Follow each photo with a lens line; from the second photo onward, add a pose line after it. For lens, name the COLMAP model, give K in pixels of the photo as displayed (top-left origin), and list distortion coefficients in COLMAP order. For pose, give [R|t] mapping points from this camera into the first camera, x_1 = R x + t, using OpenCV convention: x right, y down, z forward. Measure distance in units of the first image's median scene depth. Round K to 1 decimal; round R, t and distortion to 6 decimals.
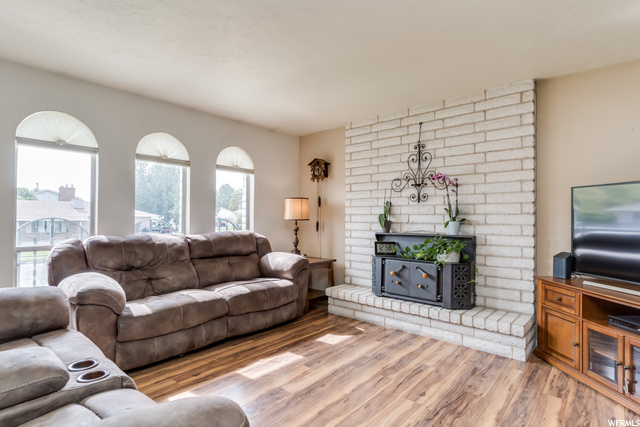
lens RADIAL K [[324.8, 0, 337.7], [0, 324.8, 203.6], [0, 0, 1]] dist [-0.006529, 0.004352]
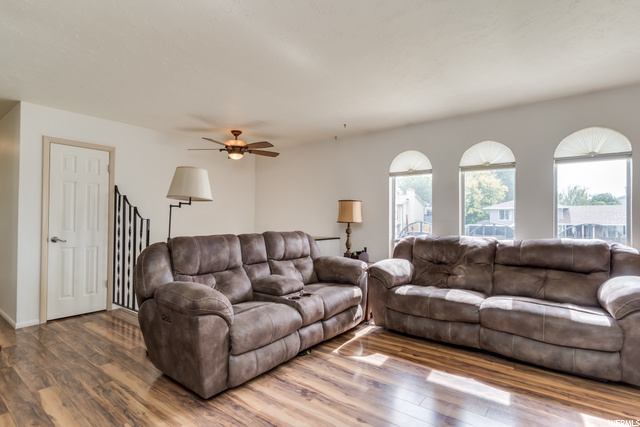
lens RADIAL K [[324.8, 0, 320.1], [0, 324.8, 217.7], [0, 0, 1]] dist [-0.006529, 0.004352]
pose [[0.043377, -0.024782, -0.998751, 0.562907], [0.028560, 0.999314, -0.023556, 0.045438], [0.998650, -0.027503, 0.044055, 0.494239]]
